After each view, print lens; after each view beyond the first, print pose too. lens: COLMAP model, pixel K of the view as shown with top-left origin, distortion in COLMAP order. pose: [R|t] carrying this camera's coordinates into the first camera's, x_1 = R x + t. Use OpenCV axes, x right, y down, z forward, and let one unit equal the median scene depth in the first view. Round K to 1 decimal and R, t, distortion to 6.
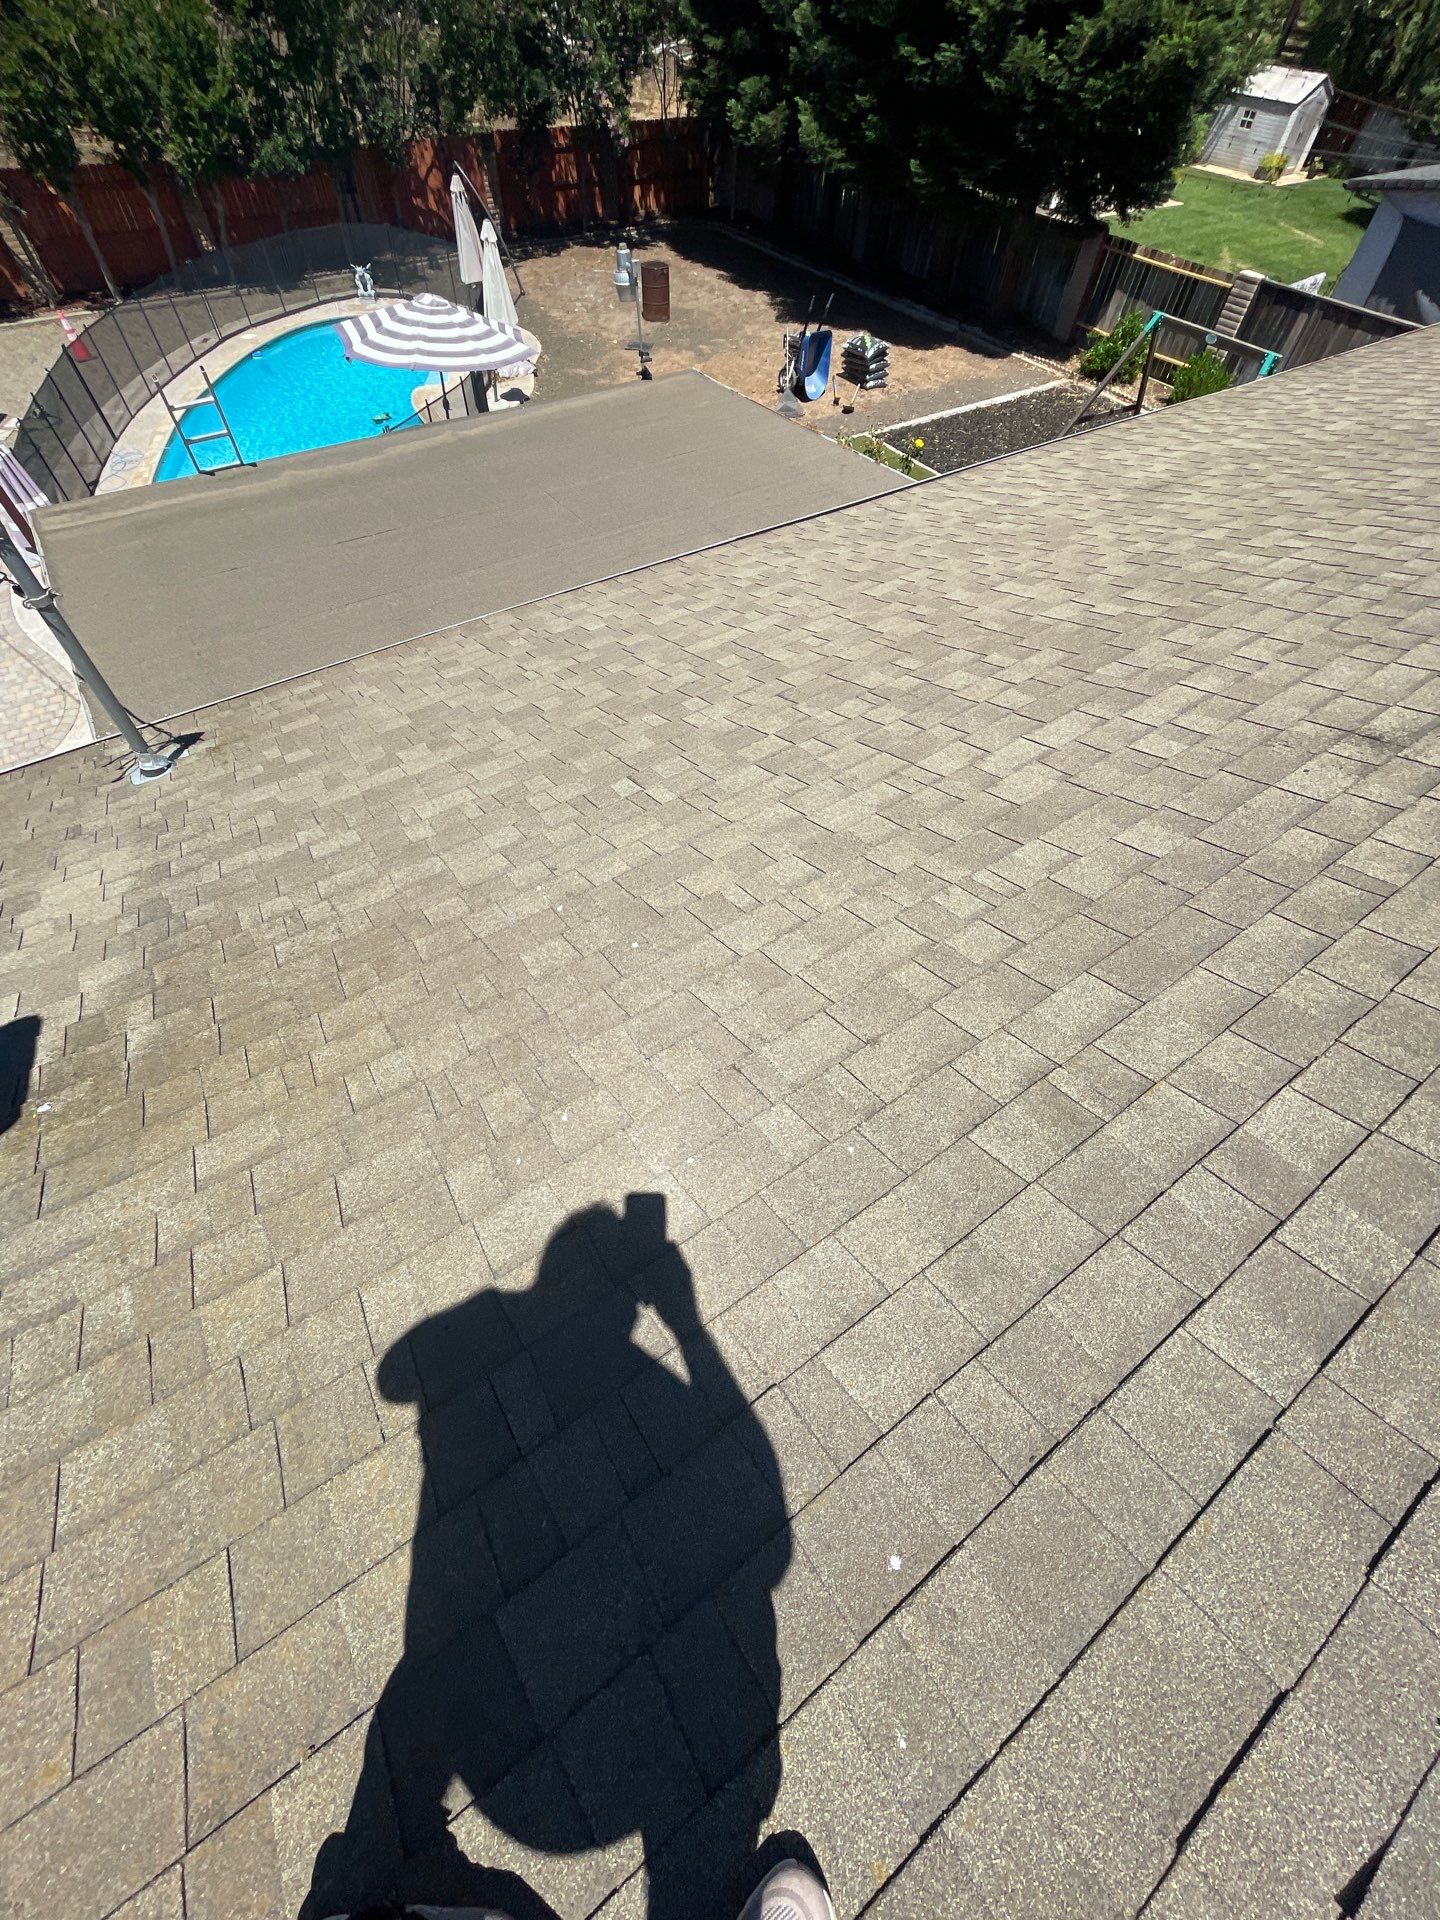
lens RADIAL K [[779.8, 0, 723.7], [0, 779.8, 967.2], [0, 0, 1]] dist [-0.000965, 0.000151]
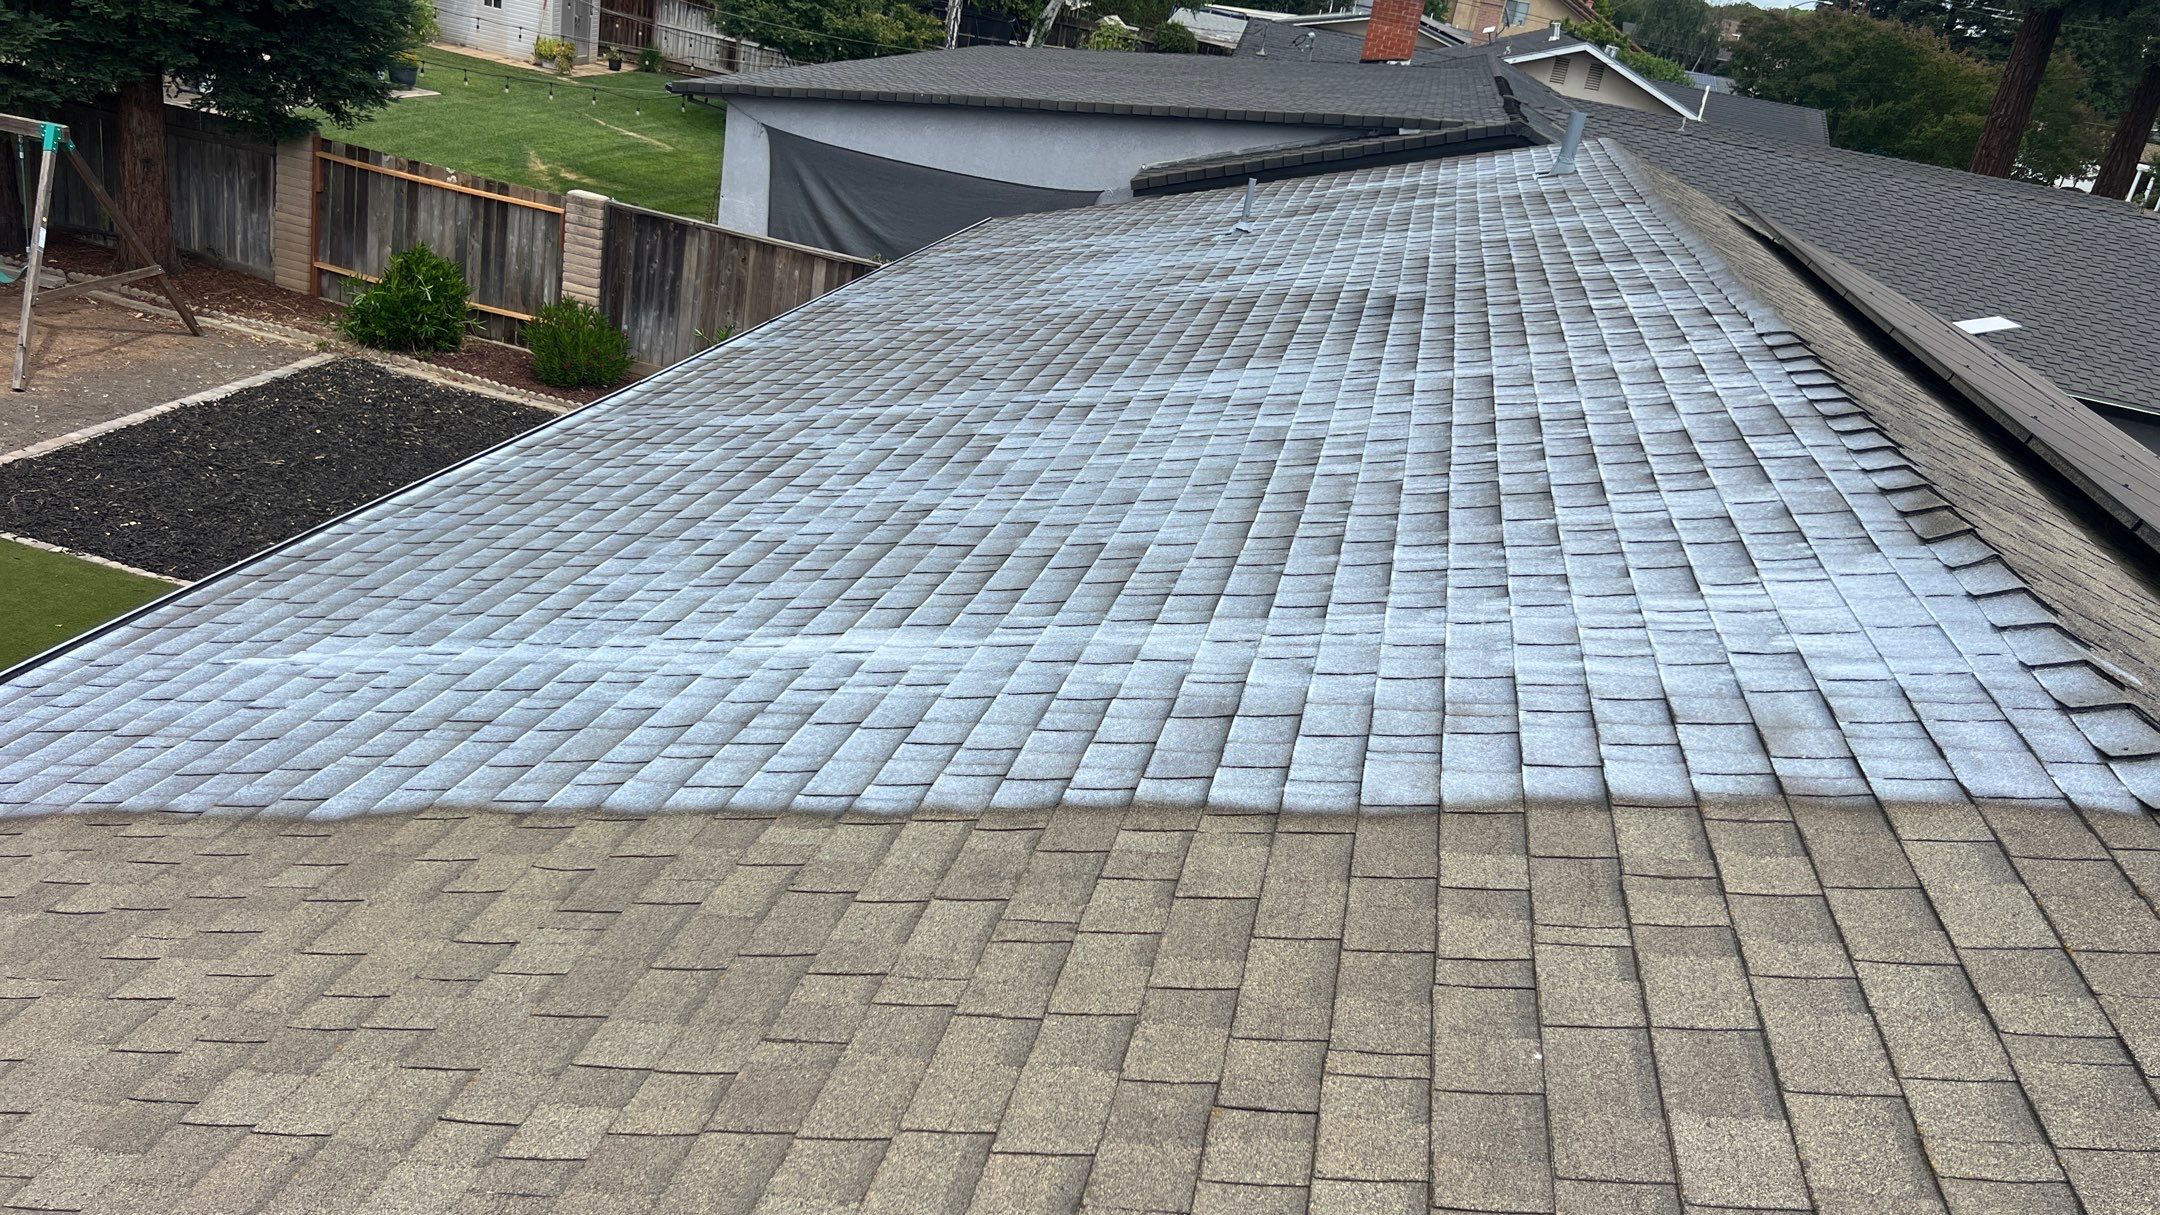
lens RADIAL K [[1614.5, 0, 1120.7], [0, 1614.5, 619.9], [0, 0, 1]] dist [0.075450, -0.093569]
pose [[0.716012, -0.185509, 0.672988, 0.051686], [0.464227, 0.846523, -0.260562, -0.077192], [-0.521363, 0.498985, 0.692239, 0.061180]]
